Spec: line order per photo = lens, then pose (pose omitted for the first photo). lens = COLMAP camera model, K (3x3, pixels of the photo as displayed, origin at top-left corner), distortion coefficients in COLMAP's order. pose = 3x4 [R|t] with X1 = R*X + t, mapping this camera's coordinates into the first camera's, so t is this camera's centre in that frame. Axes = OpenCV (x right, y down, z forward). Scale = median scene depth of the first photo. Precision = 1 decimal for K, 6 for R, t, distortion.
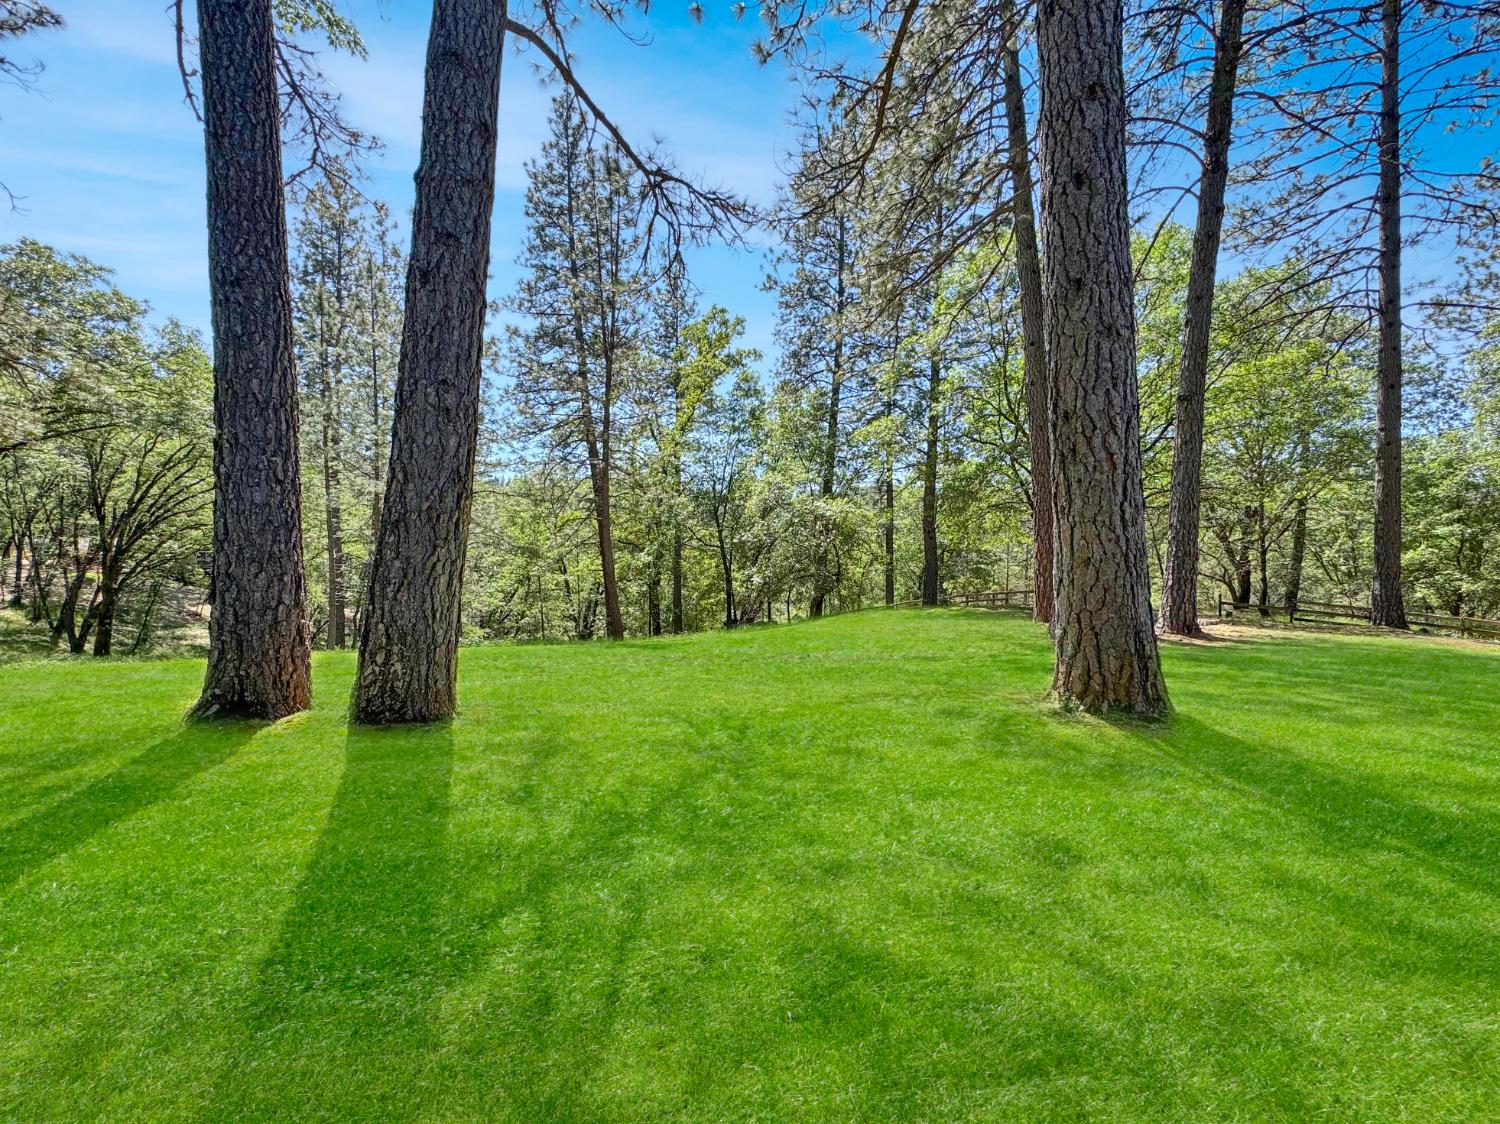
lens RADIAL K [[637.2, 0, 741.1], [0, 637.2, 553.4], [0, 0, 1]] dist [-0.001149, -0.000532]
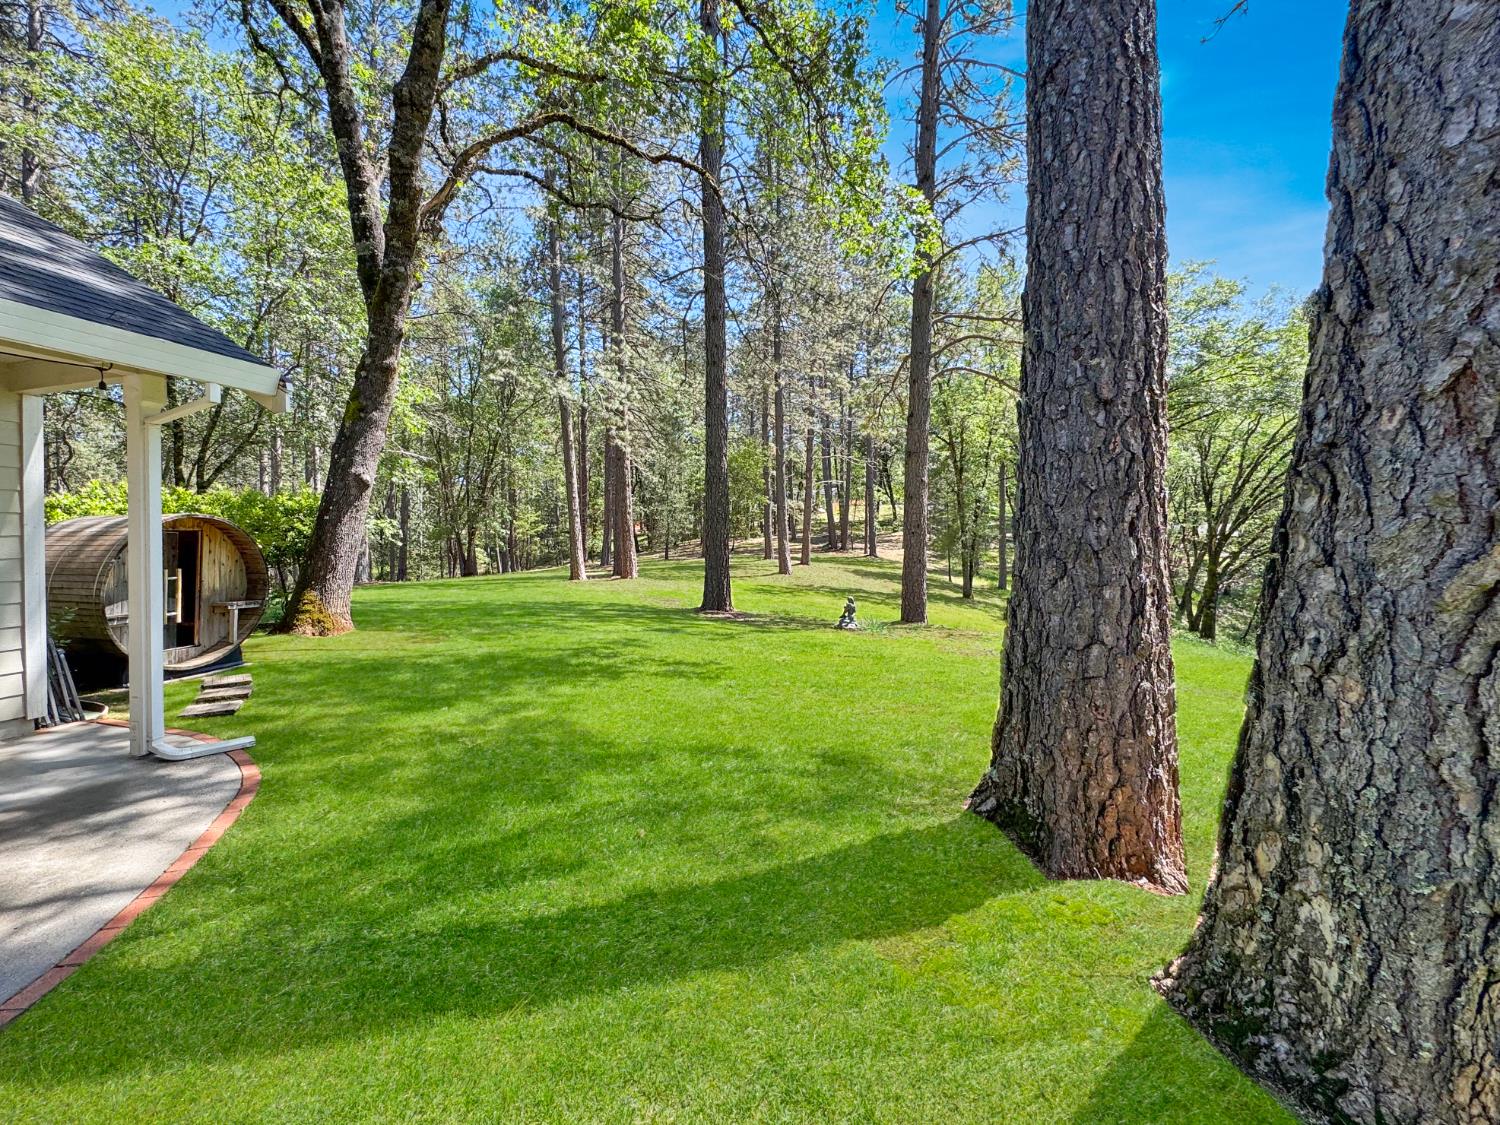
lens RADIAL K [[608.7, 0, 750.0], [0, 608.7, 533.7], [0, 0, 1]] dist [0.000295, 0.000016]
pose [[0.072640, -0.002987, -0.997354, -0.251967], [-0.005005, 0.999982, -0.003359, -0.004351], [0.997346, 0.005236, 0.072624, 0.669719]]
